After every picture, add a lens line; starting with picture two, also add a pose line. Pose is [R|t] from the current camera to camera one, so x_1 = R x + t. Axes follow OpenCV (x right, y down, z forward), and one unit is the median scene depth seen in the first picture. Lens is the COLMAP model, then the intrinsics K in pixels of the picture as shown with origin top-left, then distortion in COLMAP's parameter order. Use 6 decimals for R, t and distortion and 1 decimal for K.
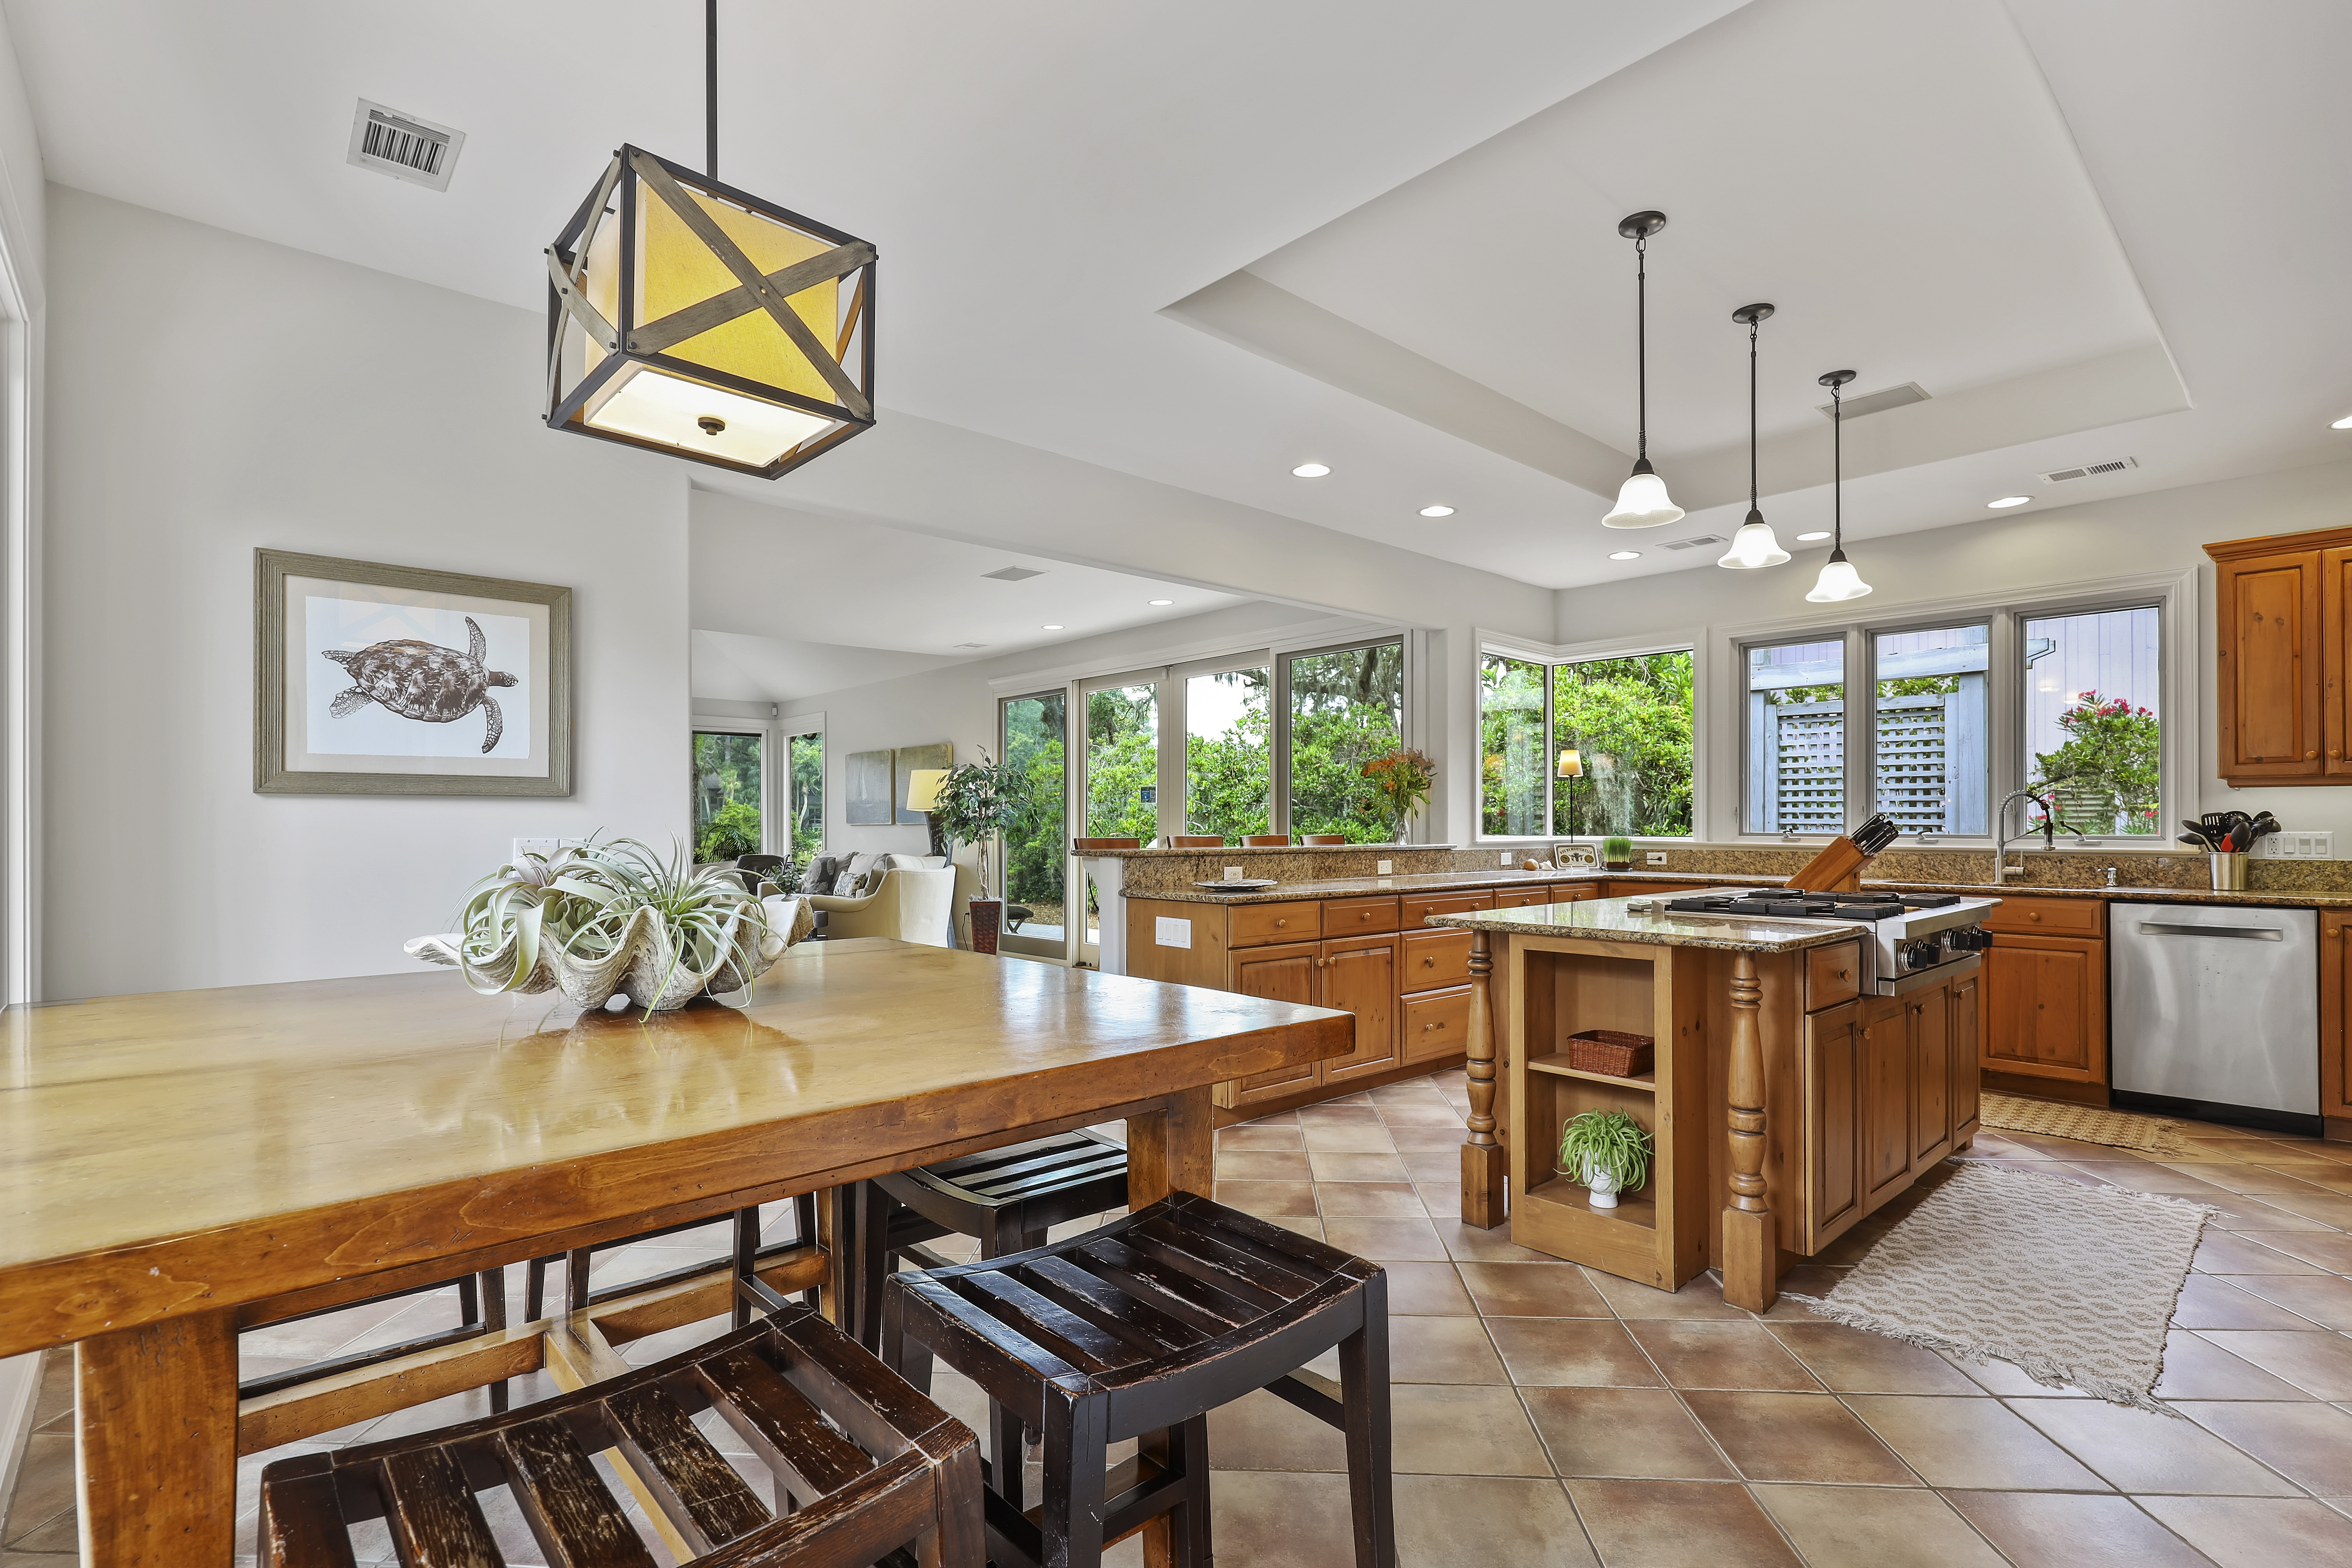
lens RADIAL K [[1109.3, 0, 1174.5], [0, 1109.3, 809.0], [0, 0, 1]] dist [0.002940, 0.000173]
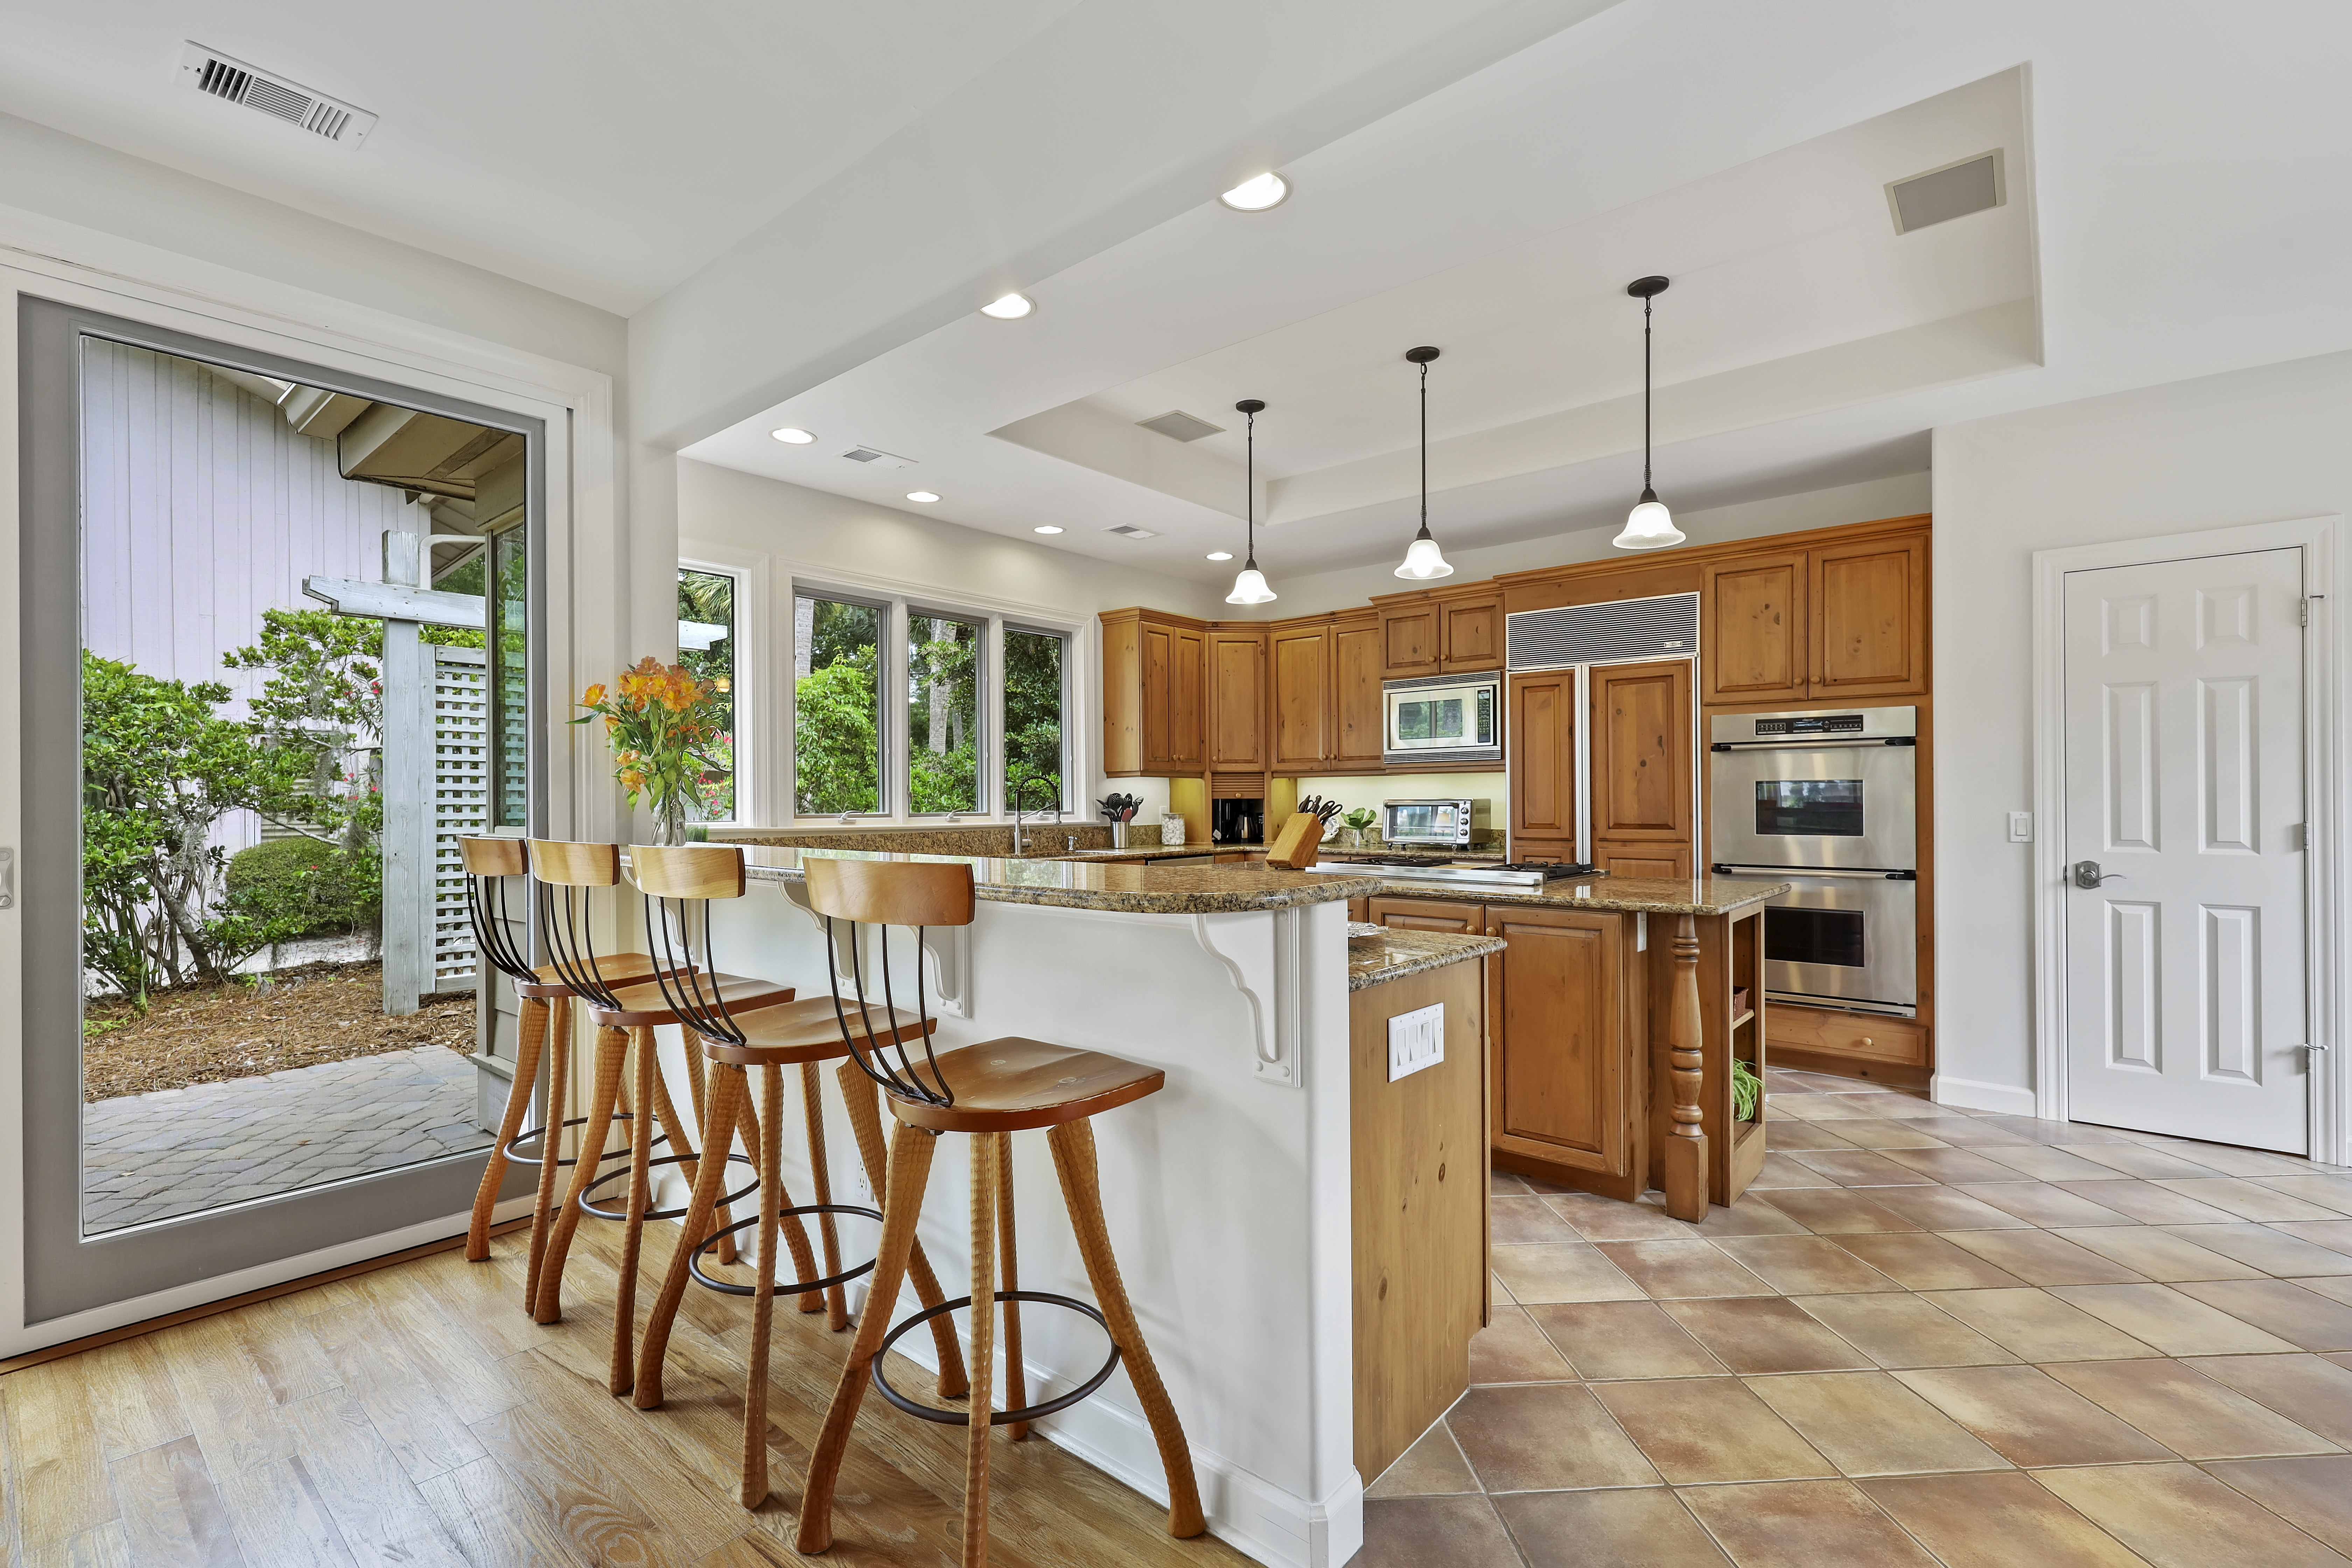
lens RADIAL K [[1054.6, 0, 1170.1], [0, 1054.6, 795.9], [0, 0, 1]] dist [0.000606, 0.000682]
pose [[-0.130327, 0.003401, 0.991465, -0.409218], [-0.008963, 0.999949, -0.004608, 0.010947], [-0.991431, -0.009487, -0.130290, 1.116662]]
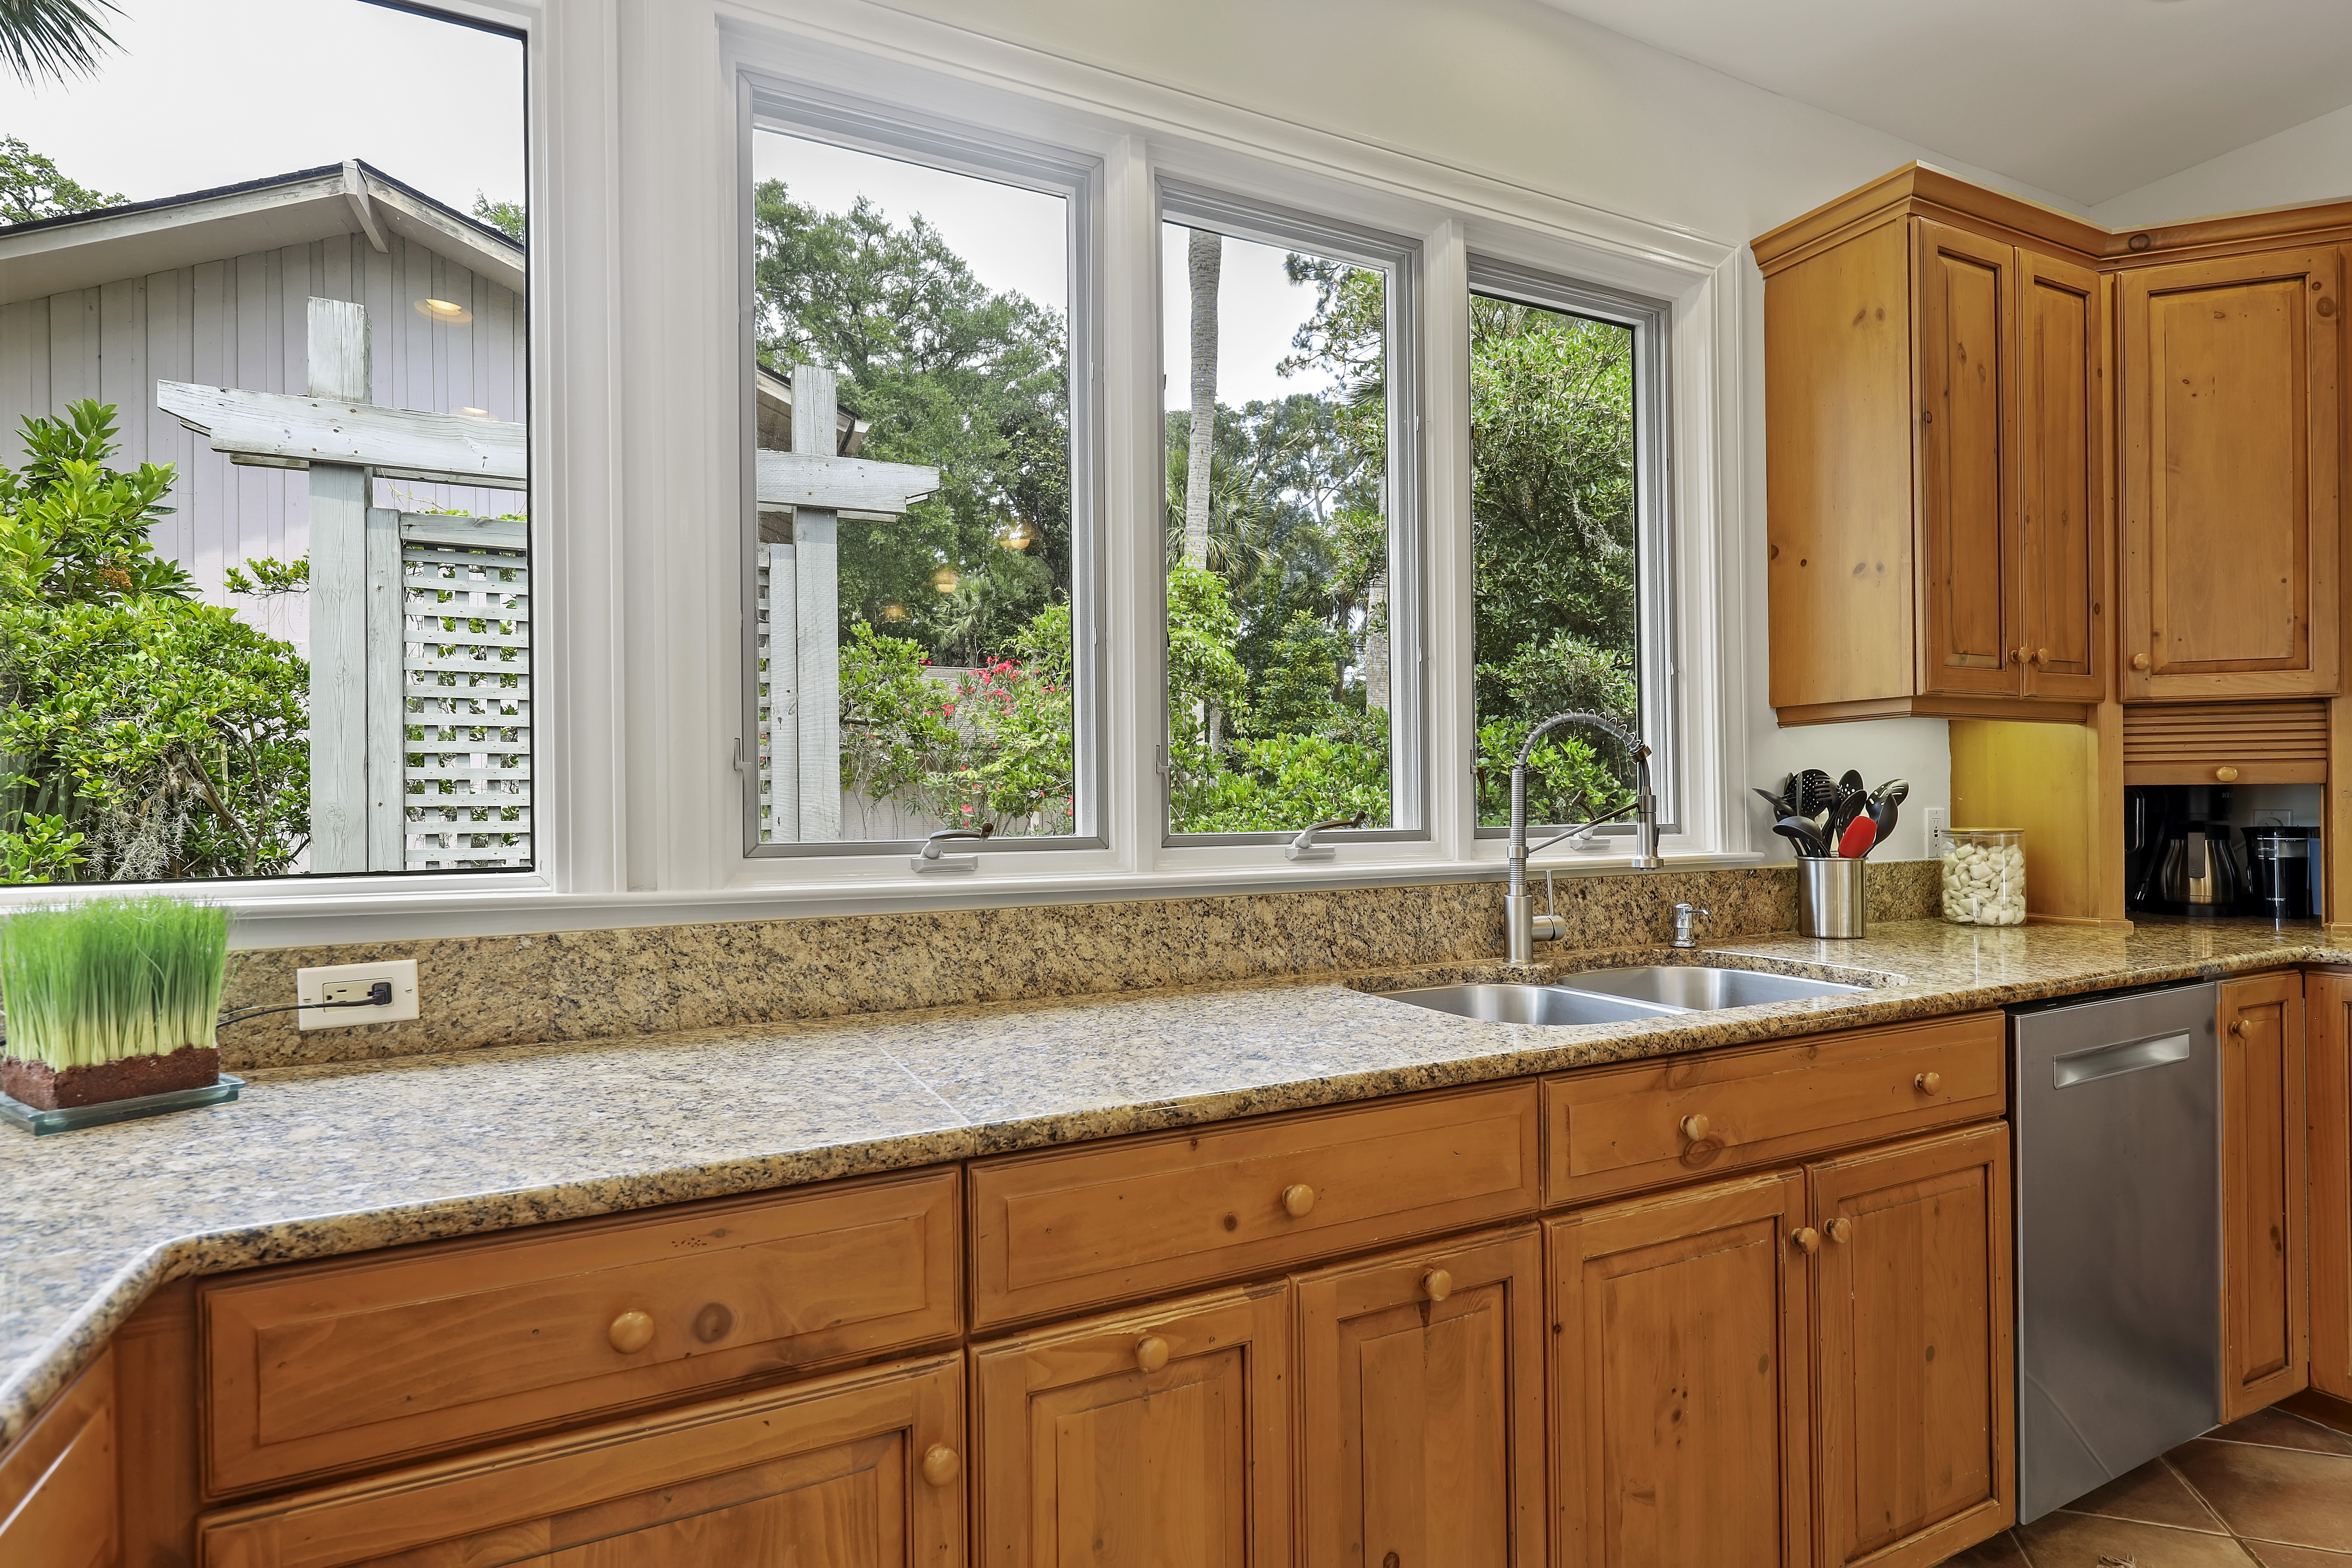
lens RADIAL K [[1174.1, 0, 1165.2], [0, 1174.1, 800.9], [0, 0, 1]] dist [0.001132, -0.000032]
pose [[0.276920, -0.006003, 0.960874, 0.389091], [-0.003664, 0.999967, 0.007303, 0.012575], [-0.960886, -0.005543, 0.276889, 1.137773]]
